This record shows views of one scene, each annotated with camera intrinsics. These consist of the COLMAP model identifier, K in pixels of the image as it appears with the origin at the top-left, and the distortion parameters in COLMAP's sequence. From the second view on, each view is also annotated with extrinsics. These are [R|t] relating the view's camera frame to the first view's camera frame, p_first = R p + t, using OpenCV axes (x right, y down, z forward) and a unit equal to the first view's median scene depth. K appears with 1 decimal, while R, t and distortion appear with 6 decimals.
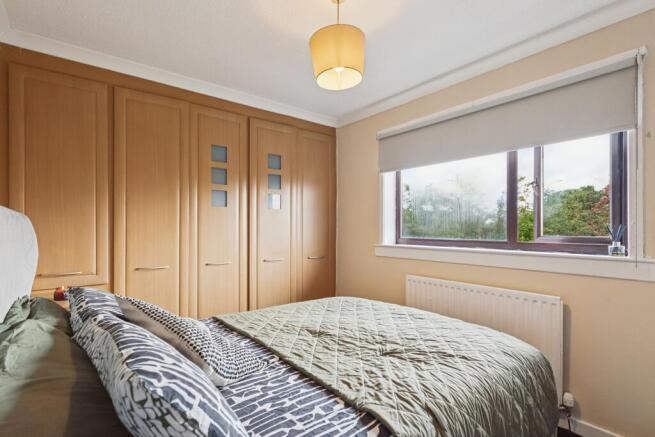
lens RADIAL K [[319.2, 0, 326.1], [0, 319.2, 216.8], [0, 0, 1]] dist [0.002481, 0.000017]
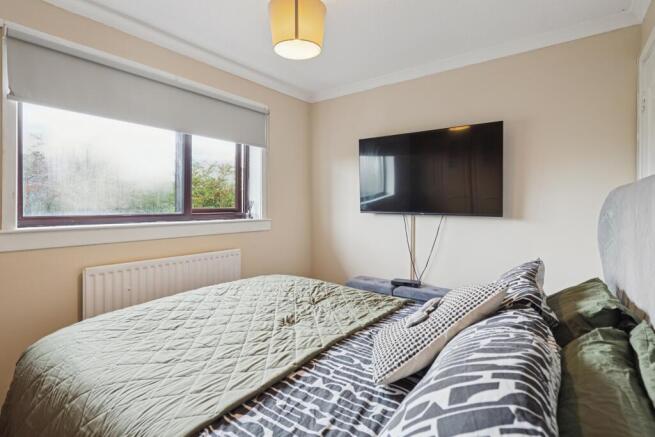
lens RADIAL K [[318.0, 0, 327.4], [0, 318.0, 200.5], [0, 0, 1]] dist [-0.001893, -0.000241]
pose [[-0.265515, 0.002430, 0.964104, -0.824756], [-0.039495, 0.999130, -0.013395, 0.033034], [-0.963297, -0.041634, -0.265188, 1.037813]]
